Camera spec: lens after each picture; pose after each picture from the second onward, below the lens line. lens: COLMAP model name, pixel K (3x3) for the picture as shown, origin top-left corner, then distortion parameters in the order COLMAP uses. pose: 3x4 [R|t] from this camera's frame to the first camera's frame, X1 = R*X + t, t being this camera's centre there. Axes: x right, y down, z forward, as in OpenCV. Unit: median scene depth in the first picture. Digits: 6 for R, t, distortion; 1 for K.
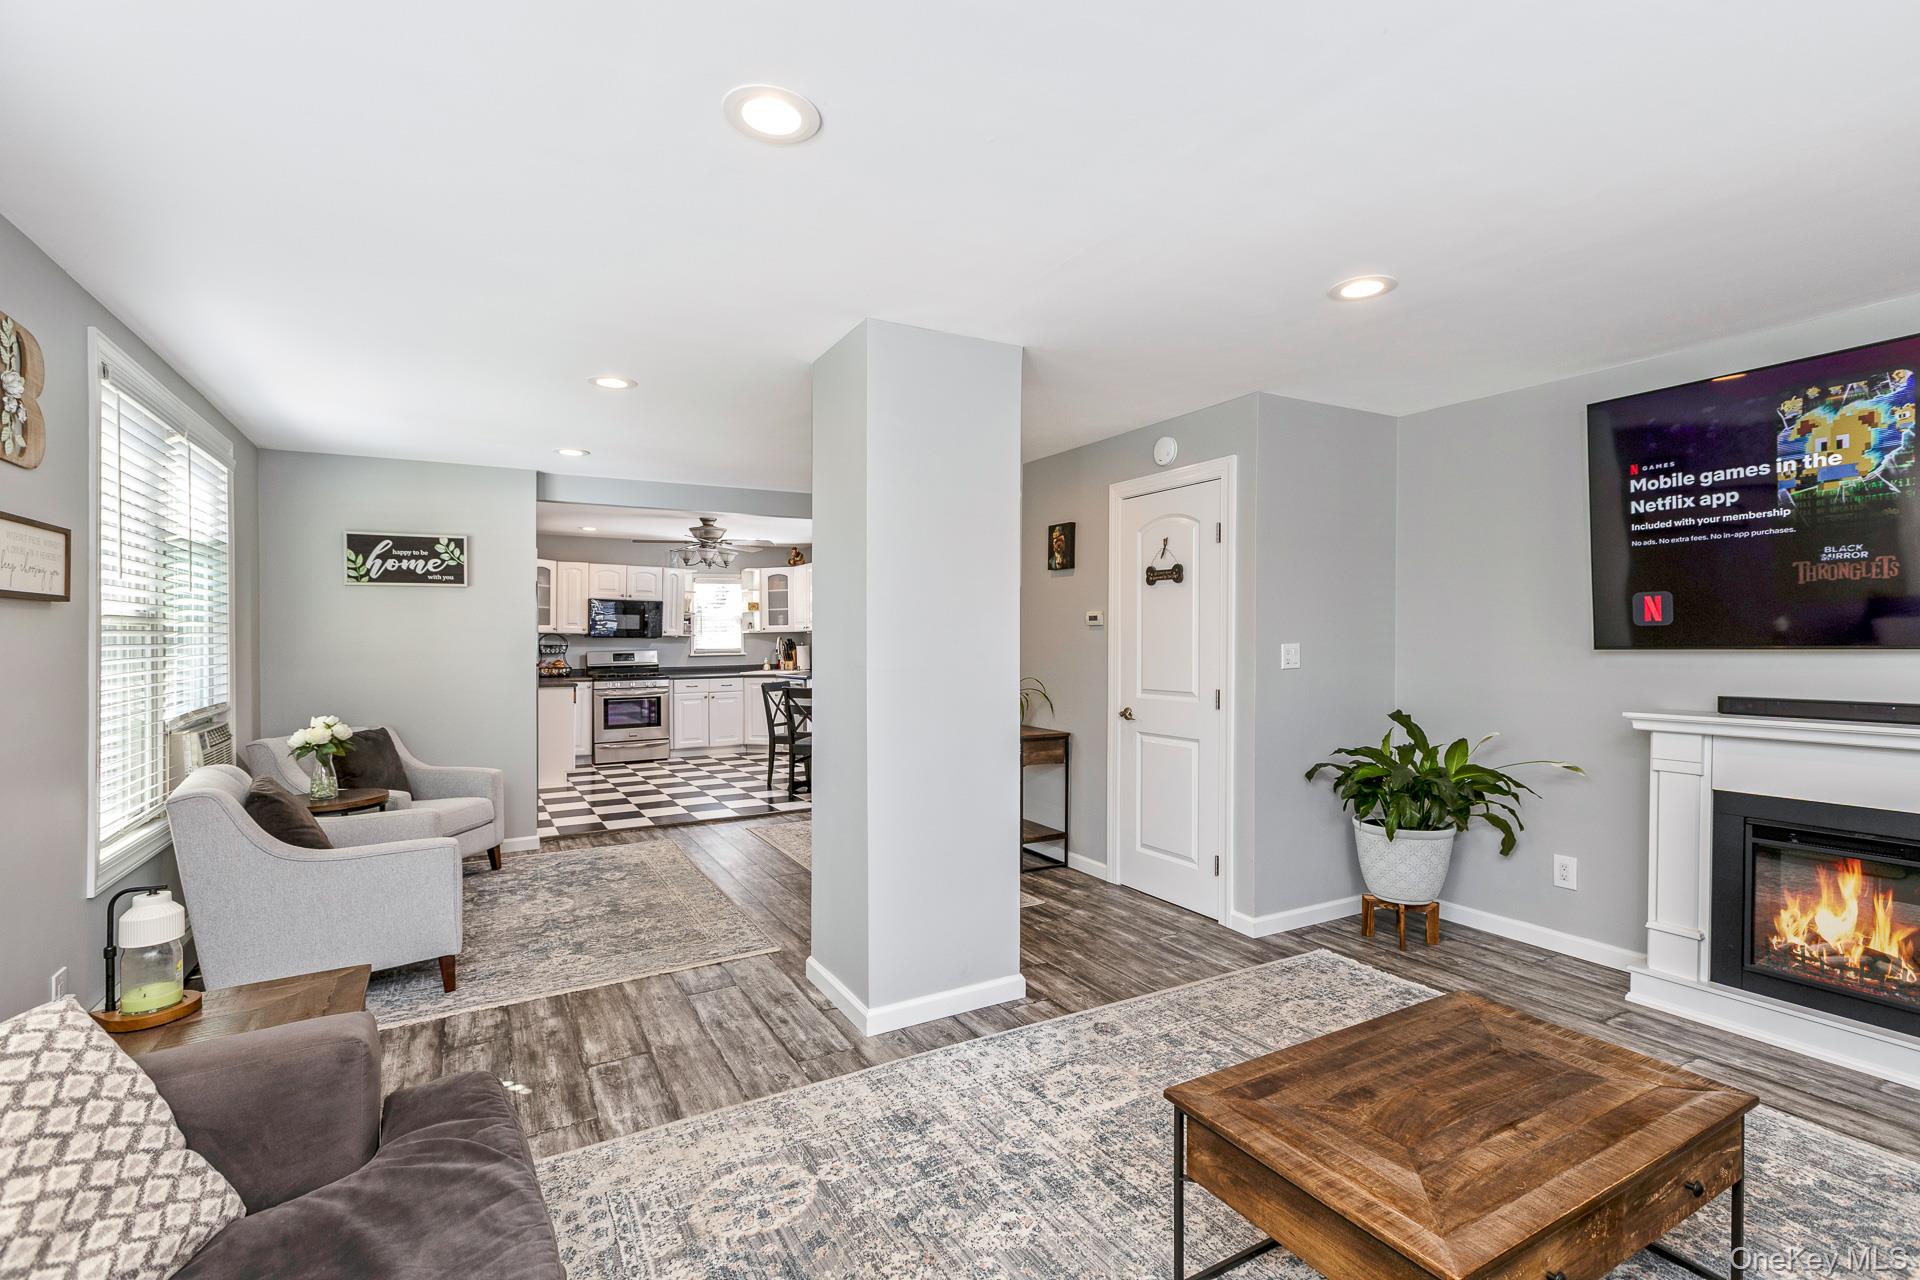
lens RADIAL K [[886.0, 0, 951.7], [0, 886.0, 638.3], [0, 0, 1]] dist [0.036883, 0.000845]
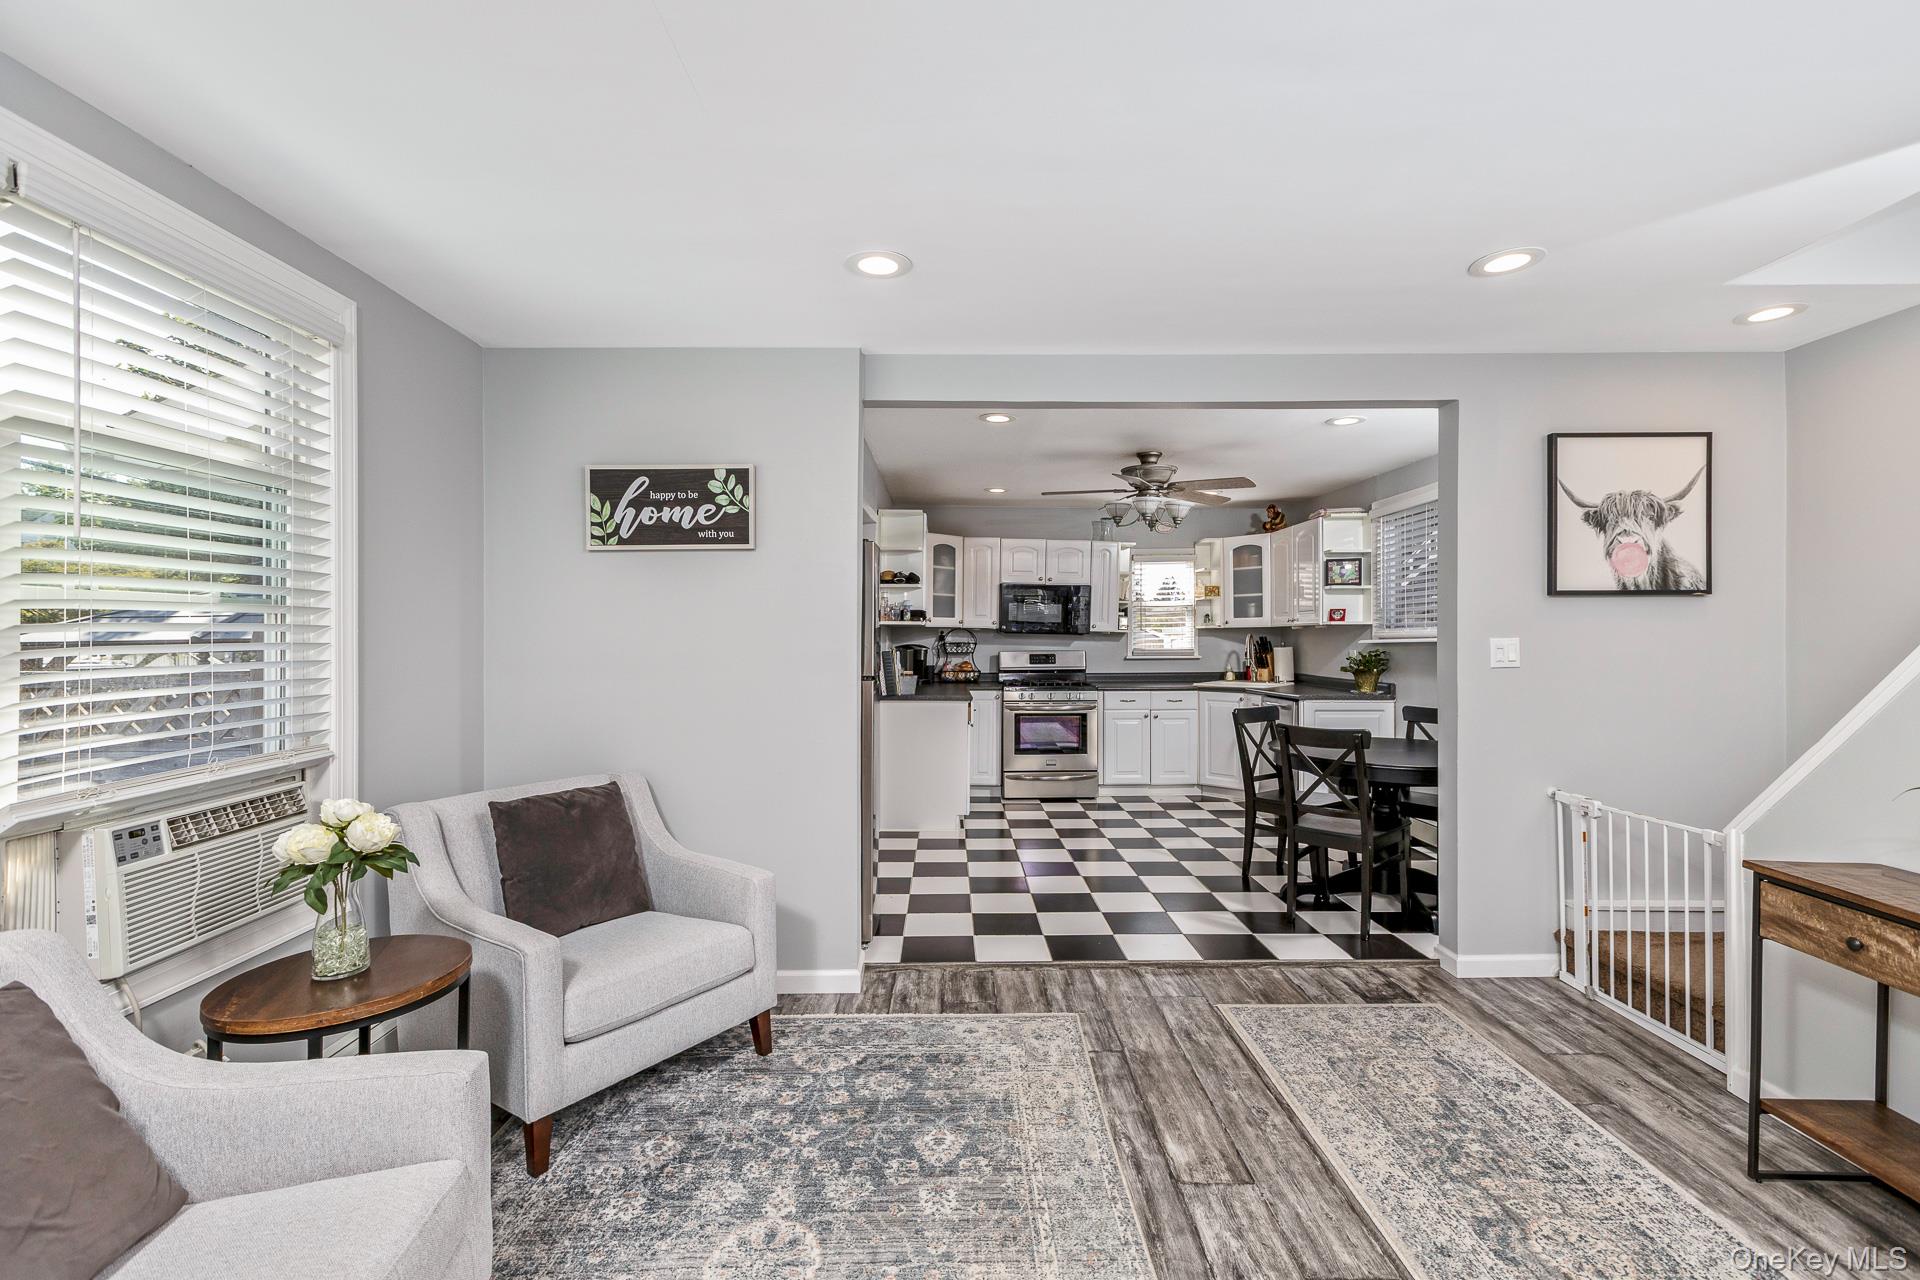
lens RADIAL K [[855.0, 0, 954.5], [0, 855.0, 640.1], [0, 0, 1]] dist [0.009996, 0.001147]
pose [[0.879057, 0.006929, -0.476666, -0.103132], [-0.004280, 0.999969, 0.006643, -0.000224], [0.476697, -0.003800, 0.879059, 0.394263]]
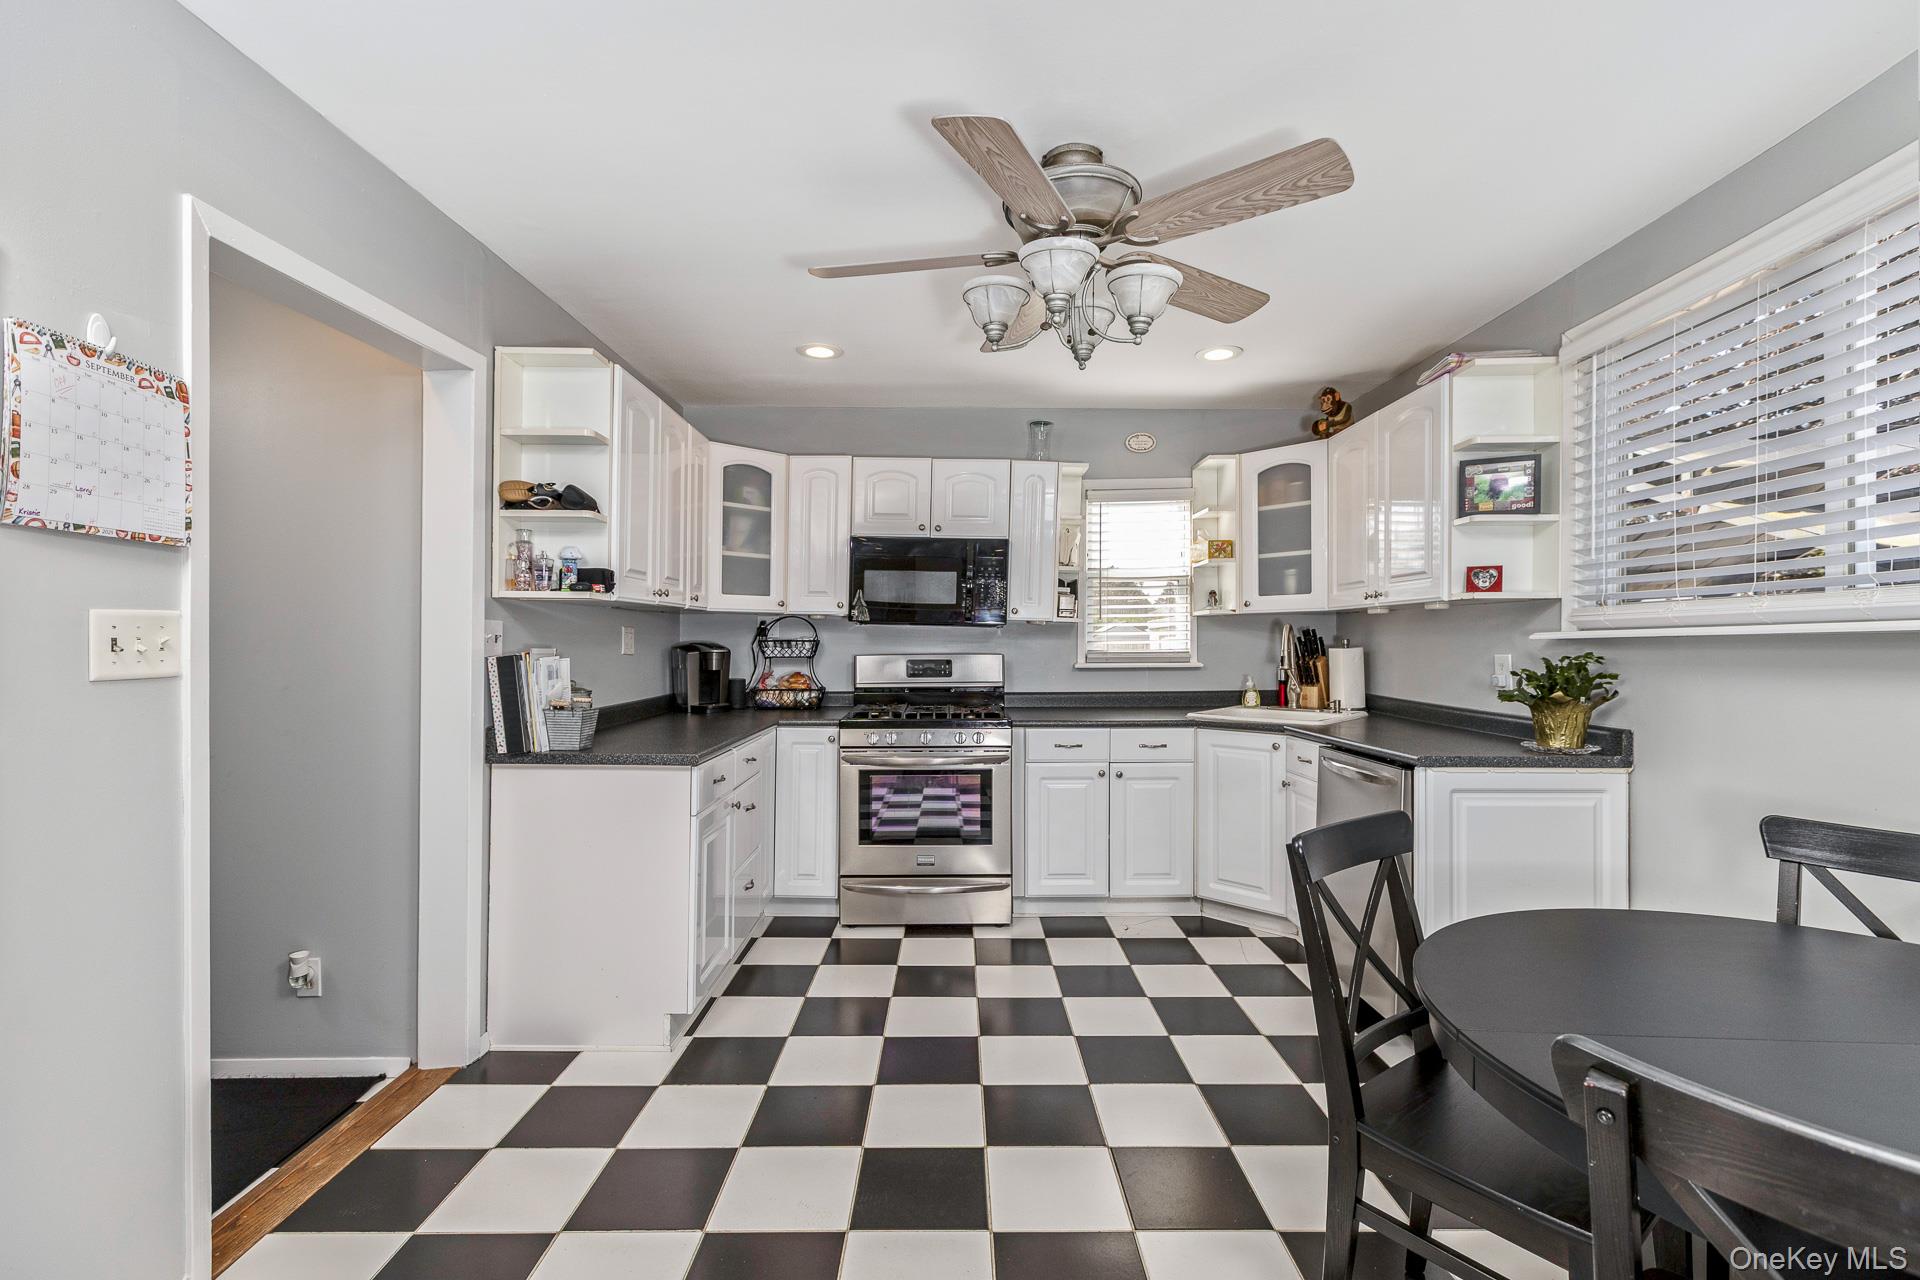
lens RADIAL K [[855.0, 0, 972.0], [0, 855.0, 652.3], [0, 0, 1]] dist [0.009996, 0.001147]
pose [[0.884176, 0.011832, -0.467004, -0.188488], [-0.003554, 0.999821, 0.018603, 0.006007], [0.467141, -0.014789, 0.884059, 0.802675]]
